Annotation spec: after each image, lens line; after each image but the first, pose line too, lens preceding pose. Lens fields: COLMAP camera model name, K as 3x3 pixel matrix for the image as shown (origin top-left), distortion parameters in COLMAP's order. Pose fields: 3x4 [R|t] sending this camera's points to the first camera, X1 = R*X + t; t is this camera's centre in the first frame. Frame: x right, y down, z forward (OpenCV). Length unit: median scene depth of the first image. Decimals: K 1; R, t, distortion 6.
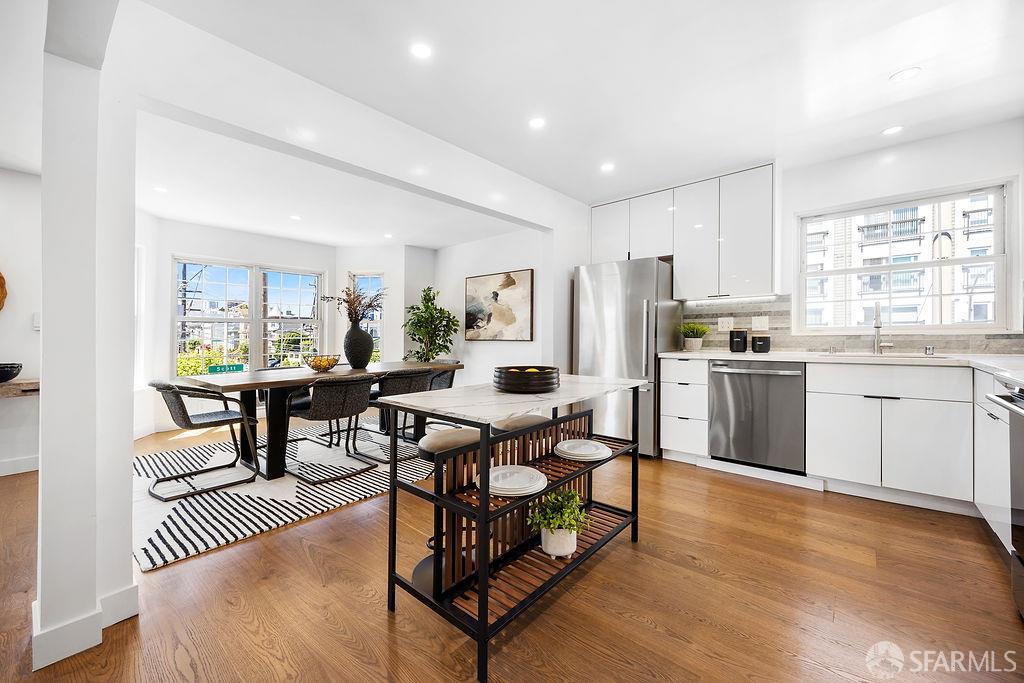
lens RADIAL K [[399.2, 0, 525.4], [0, 399.2, 335.5], [0, 0, 1]] dist [0.002108, 0.000164]
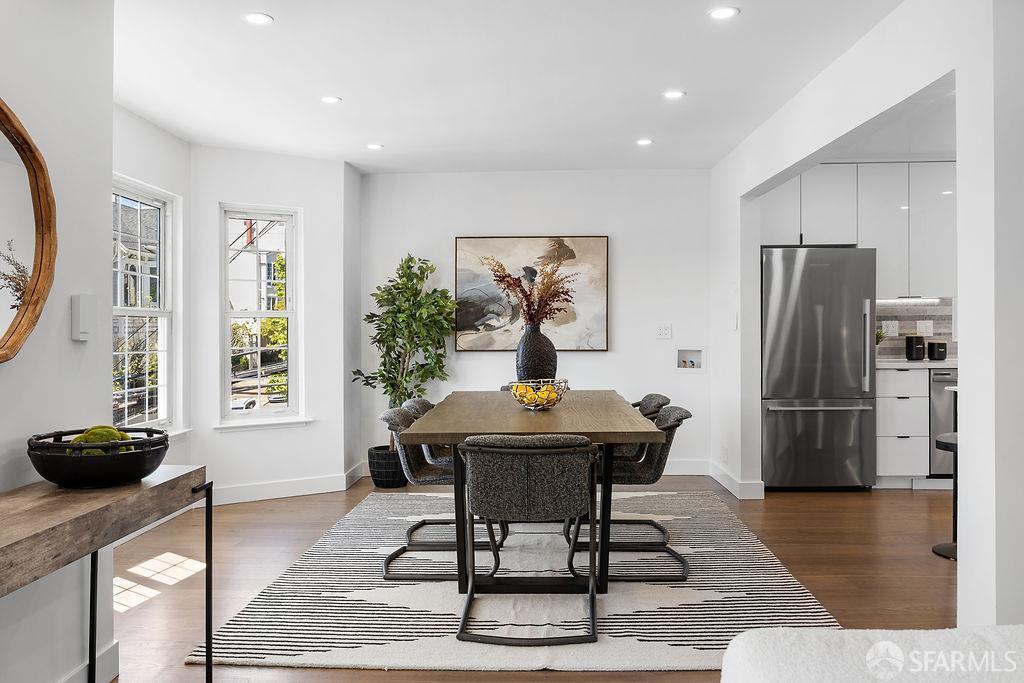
lens RADIAL K [[810.6, 0, 509.3], [0, 810.6, 335.9], [0, 0, 1]] dist [-0.007624, 0.001078]
pose [[0.785495, 0.000228, 0.618868, -1.277866], [0.002104, 0.999993, -0.003039, -0.008938], [-0.618864, 0.003689, 0.785489, 0.134100]]
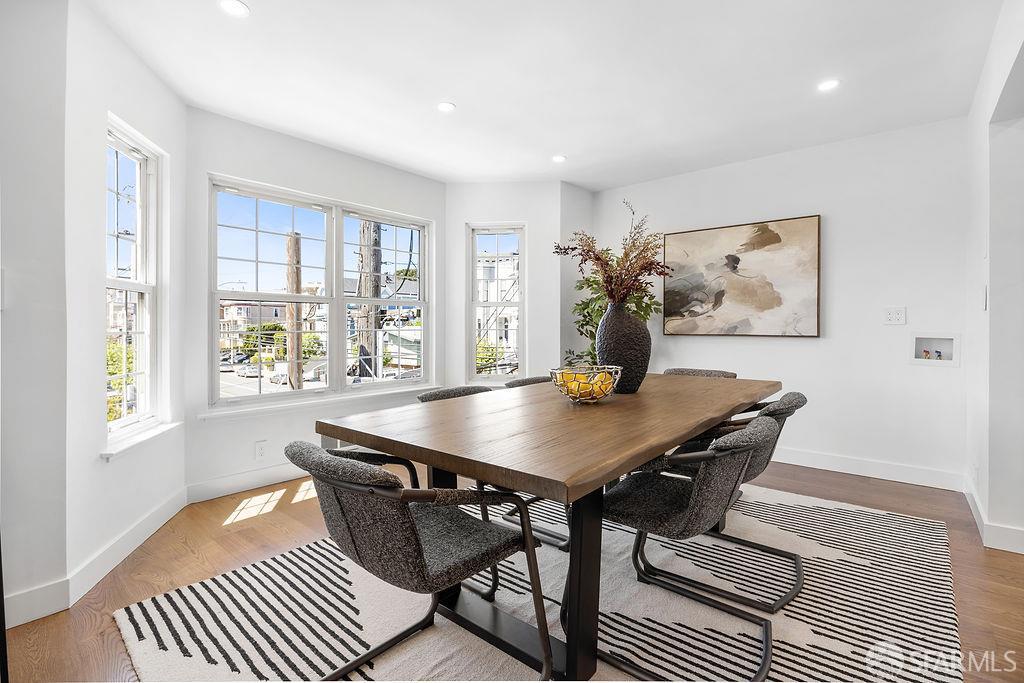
lens RADIAL K [[459.3, 0, 537.8], [0, 459.3, 327.2], [0, 0, 1]] dist [-0.009365, 0.000687]
pose [[0.999685, 0.007628, 0.023906, -0.595306], [-0.007583, 0.999969, -0.001996, 0.005157], [-0.023920, 0.001814, 0.999712, 0.474385]]
